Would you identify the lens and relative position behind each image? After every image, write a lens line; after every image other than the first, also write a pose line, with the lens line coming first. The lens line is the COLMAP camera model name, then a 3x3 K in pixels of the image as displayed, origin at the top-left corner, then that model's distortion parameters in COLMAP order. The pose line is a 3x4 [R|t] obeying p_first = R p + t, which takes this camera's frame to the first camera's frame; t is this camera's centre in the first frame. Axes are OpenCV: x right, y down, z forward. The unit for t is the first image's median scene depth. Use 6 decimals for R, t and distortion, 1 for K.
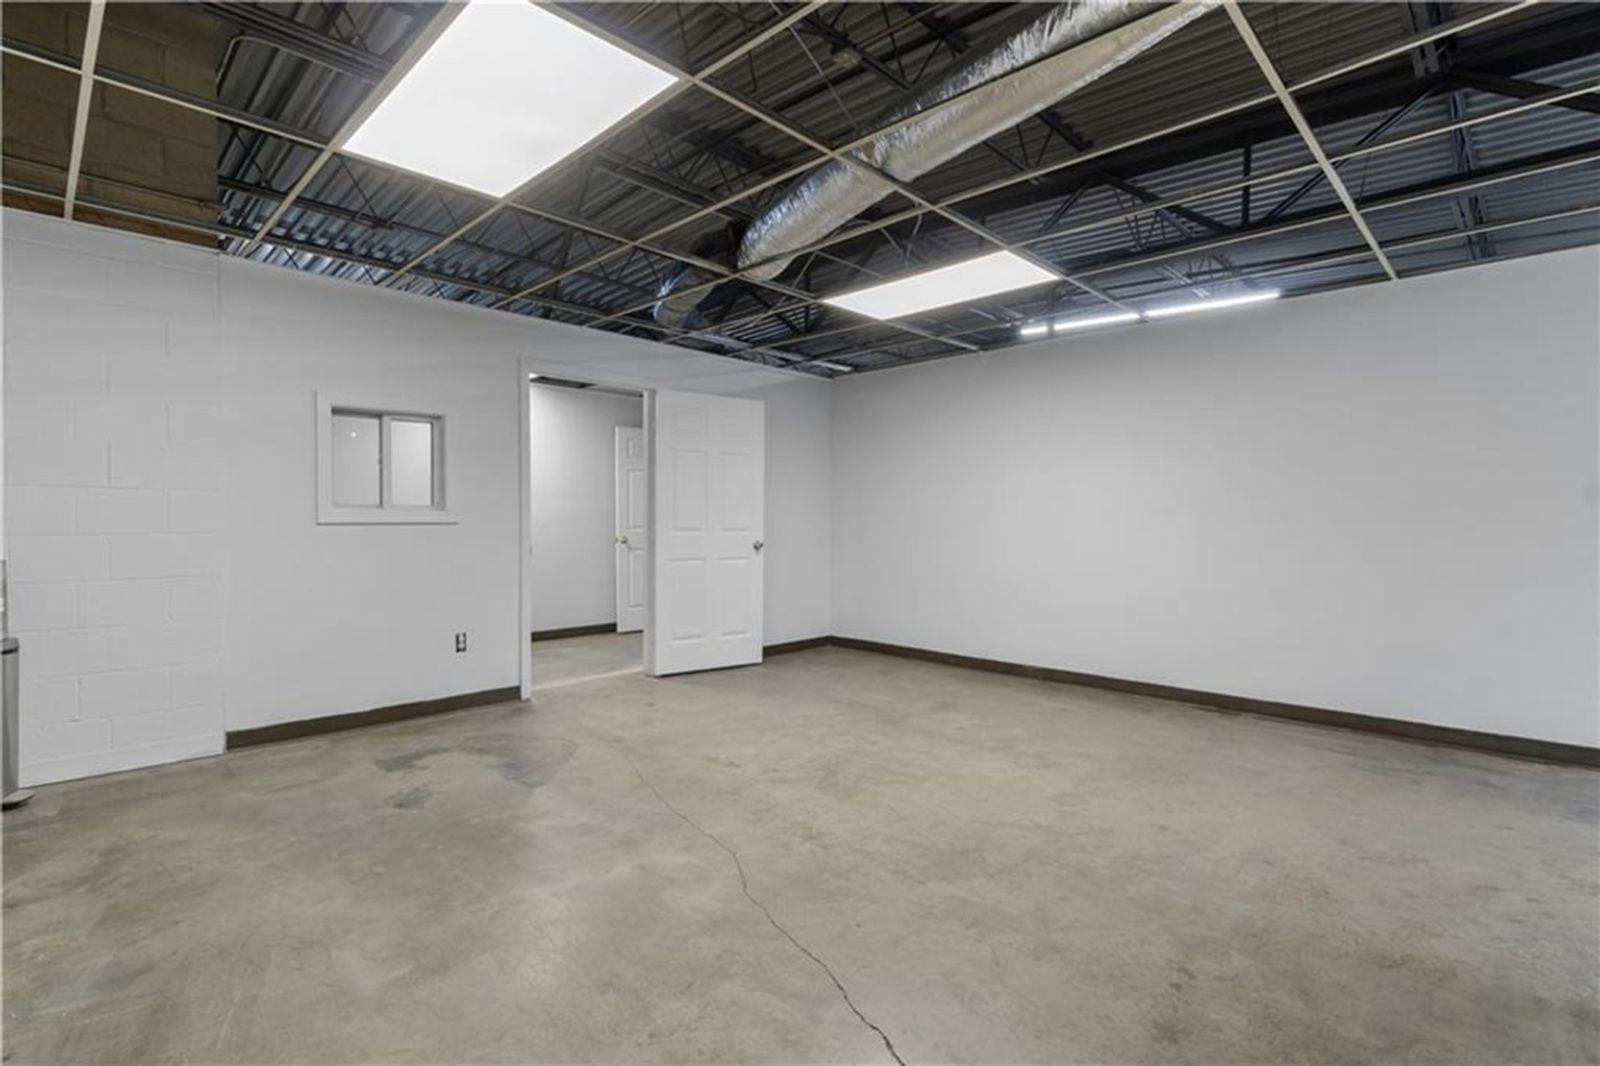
lens RADIAL K [[764.9, 0, 791.2], [0, 764.9, 533.5], [0, 0, 1]] dist [0.002537, 0.000073]
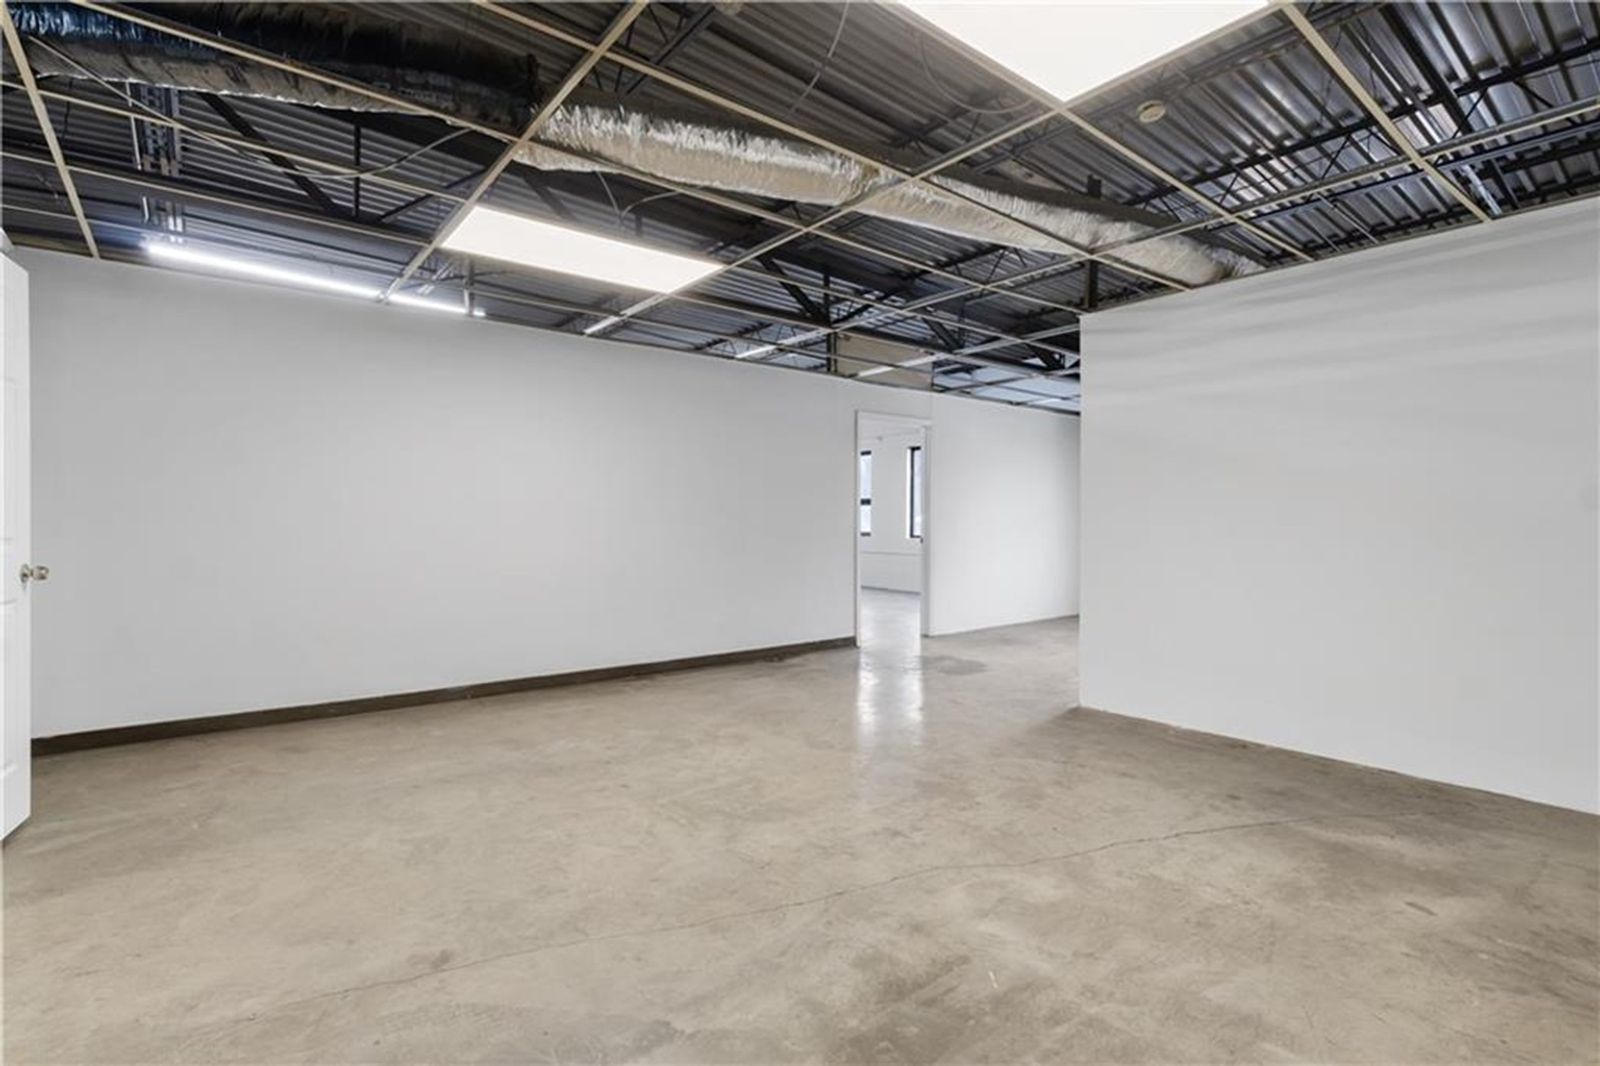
lens RADIAL K [[764.9, 0, 803.8], [0, 764.9, 535.8], [0, 0, 1]] dist [0.002537, 0.000073]
pose [[0.110267, -0.022546, 0.993646, -0.925236], [0.012976, 0.999690, 0.021243, -0.022593], [-0.993817, 0.010551, 0.110526, 0.933163]]
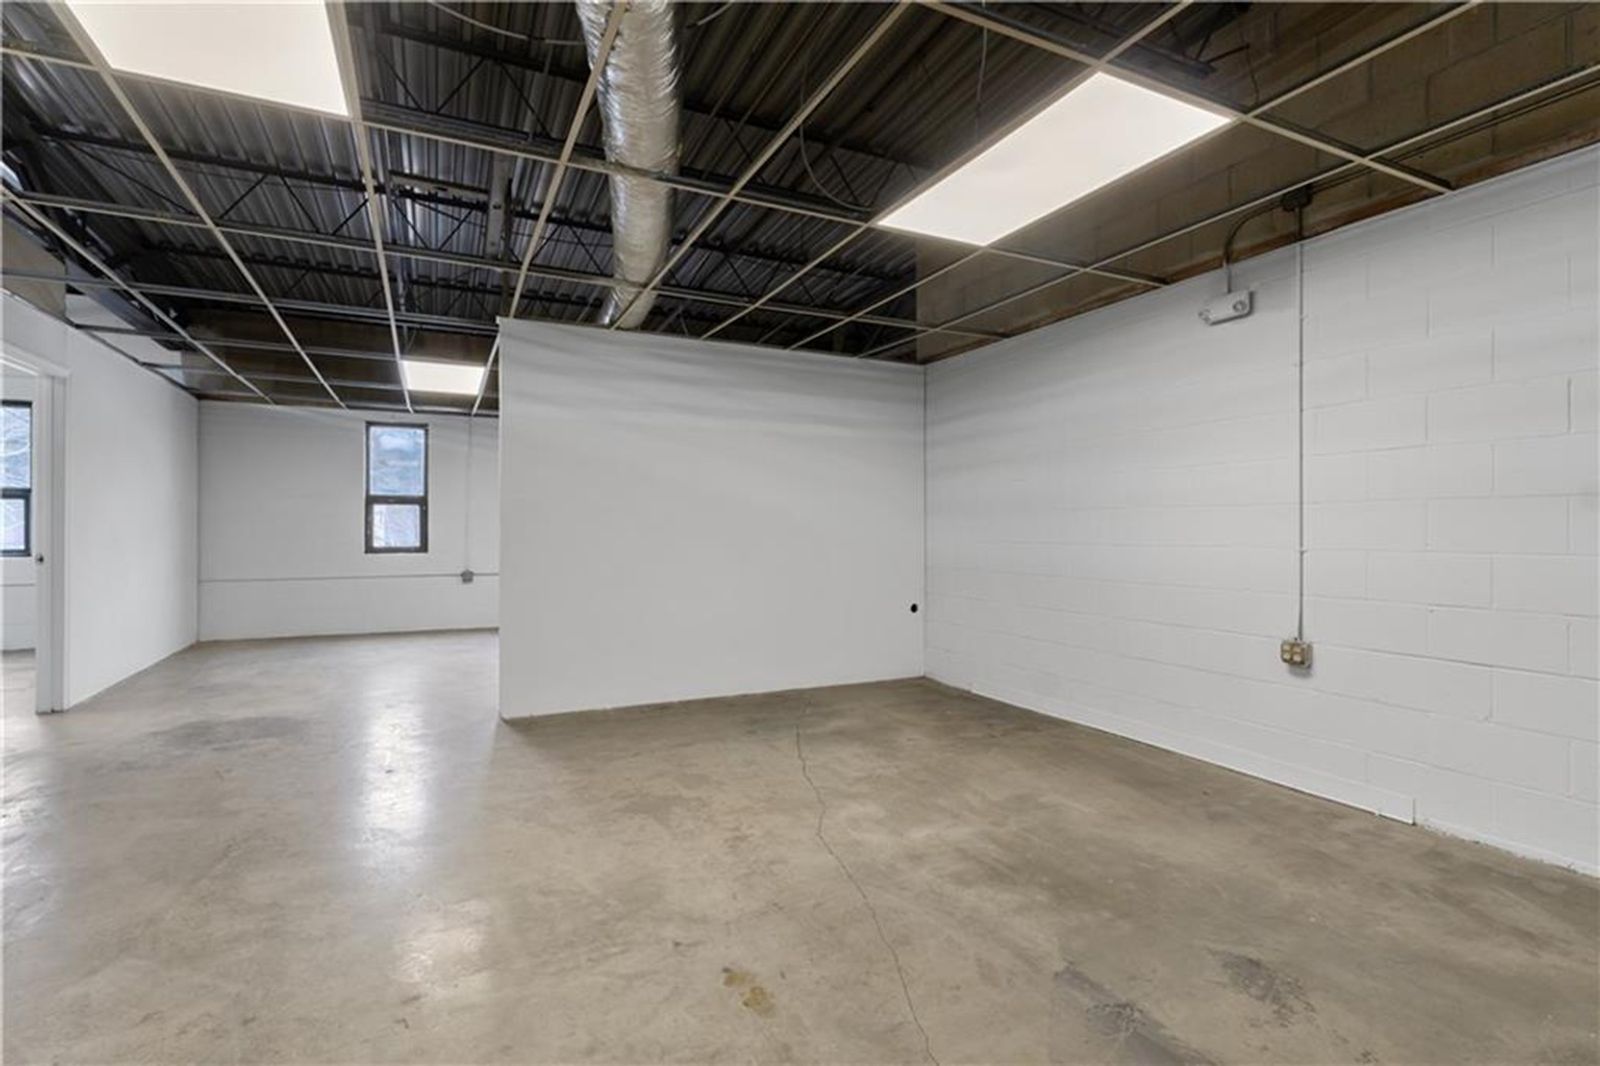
lens RADIAL K [[764.9, 0, 810.6], [0, 764.9, 525.8], [0, 0, 1]] dist [0.002537, 0.000073]
pose [[-0.947905, -0.004401, 0.318522, -0.365939], [-0.001004, 0.999941, 0.010827, -0.034436], [-0.318551, 0.009944, -0.947854, 1.806733]]
